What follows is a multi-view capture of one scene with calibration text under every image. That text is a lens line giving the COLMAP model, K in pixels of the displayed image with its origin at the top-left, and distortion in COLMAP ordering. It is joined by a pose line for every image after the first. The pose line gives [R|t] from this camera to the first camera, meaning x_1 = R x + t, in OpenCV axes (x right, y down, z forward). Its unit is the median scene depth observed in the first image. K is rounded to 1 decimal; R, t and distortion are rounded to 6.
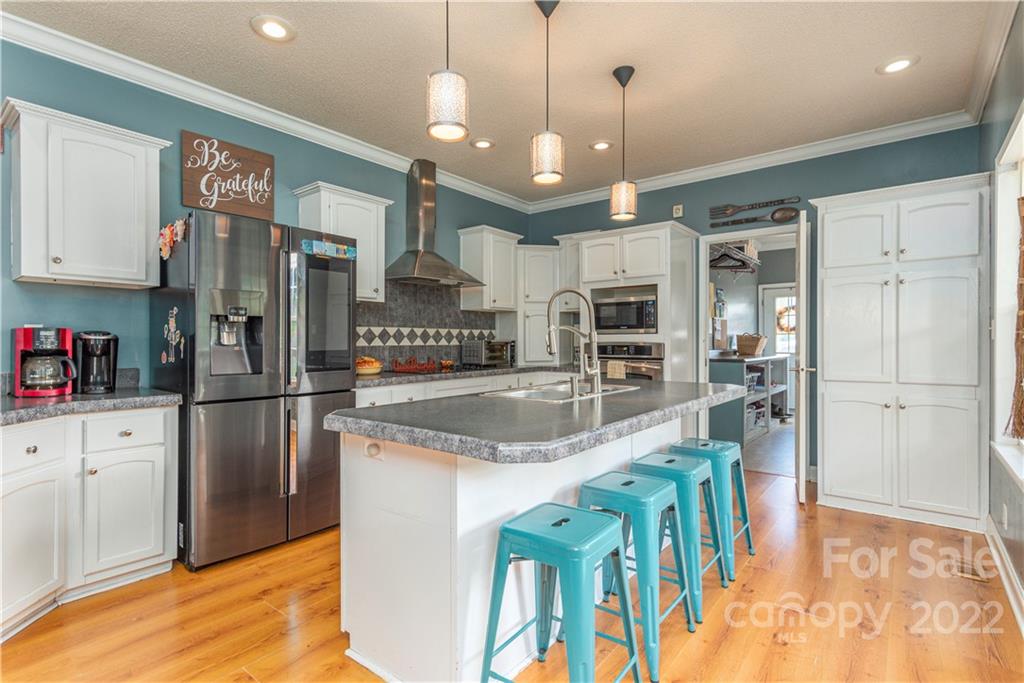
lens RADIAL K [[509.2, 0, 519.7], [0, 509.2, 339.8], [0, 0, 1]] dist [0.006257, 0.001118]
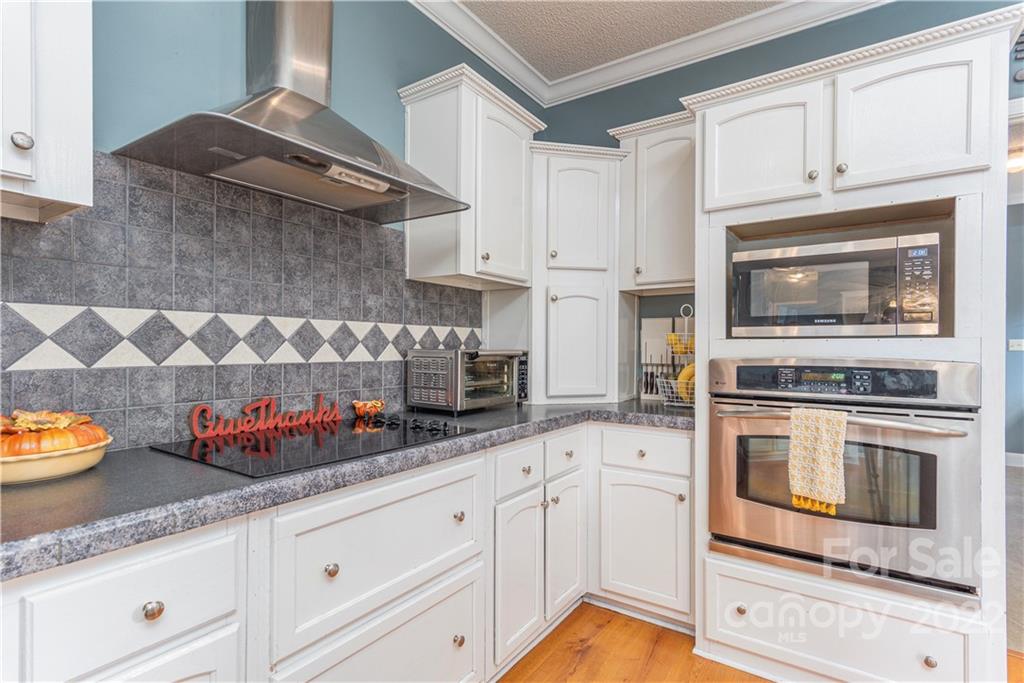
lens RADIAL K [[501.4, 0, 510.4], [0, 501.4, 349.6], [0, 0, 1]] dist [0.006553, 0.000186]
pose [[0.998470, 0.007284, 0.054817, -0.052390], [-0.007642, 0.999951, 0.006309, -0.002889], [-0.054769, -0.006718, 0.998476, 0.594967]]
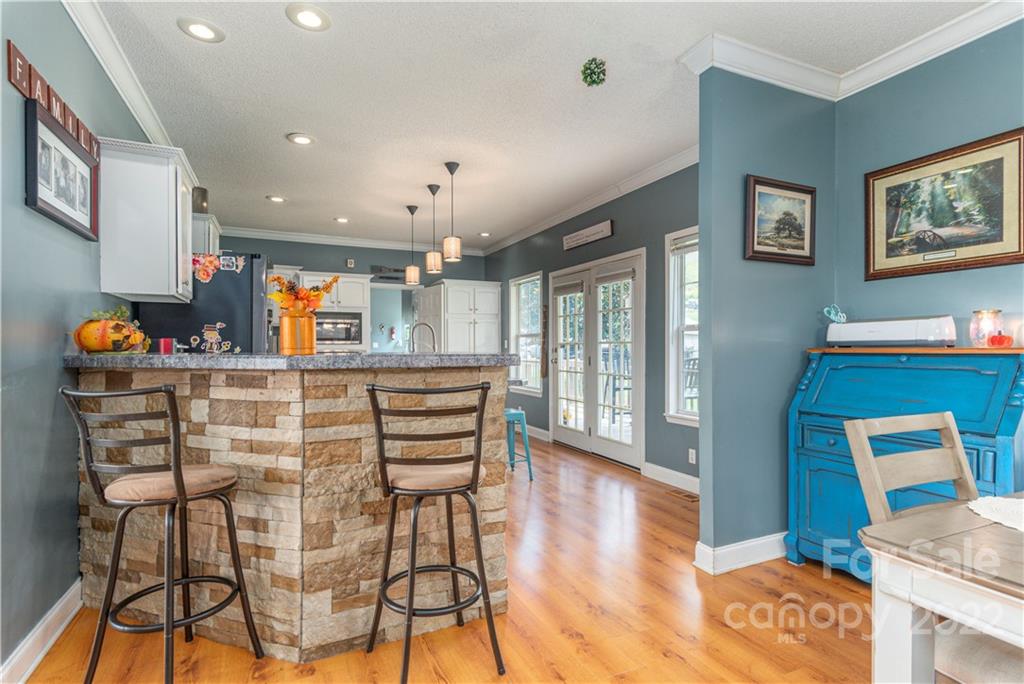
lens RADIAL K [[501.4, 0, 510.4], [0, 501.4, 350.1], [0, 0, 1]] dist [0.006553, 0.000186]
pose [[0.467015, -0.001754, 0.884248, -0.799418], [-0.003590, 0.999986, 0.003880, -0.001122], [-0.884242, -0.004986, 0.467002, -0.123572]]
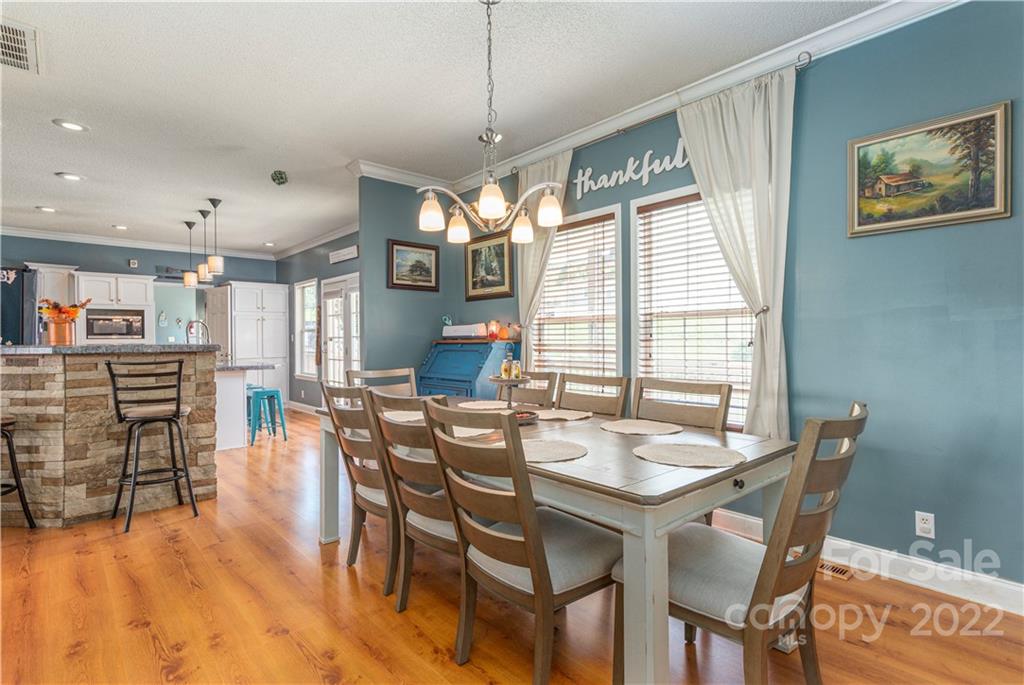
lens RADIAL K [[509.2, 0, 519.7], [0, 509.2, 340.8], [0, 0, 1]] dist [0.006257, 0.001118]
pose [[0.180094, 0.001232, 0.983649, -1.095546], [0.001356, 0.999998, -0.001501, 0.000387], [-0.983648, 0.001604, 0.180092, -0.523837]]
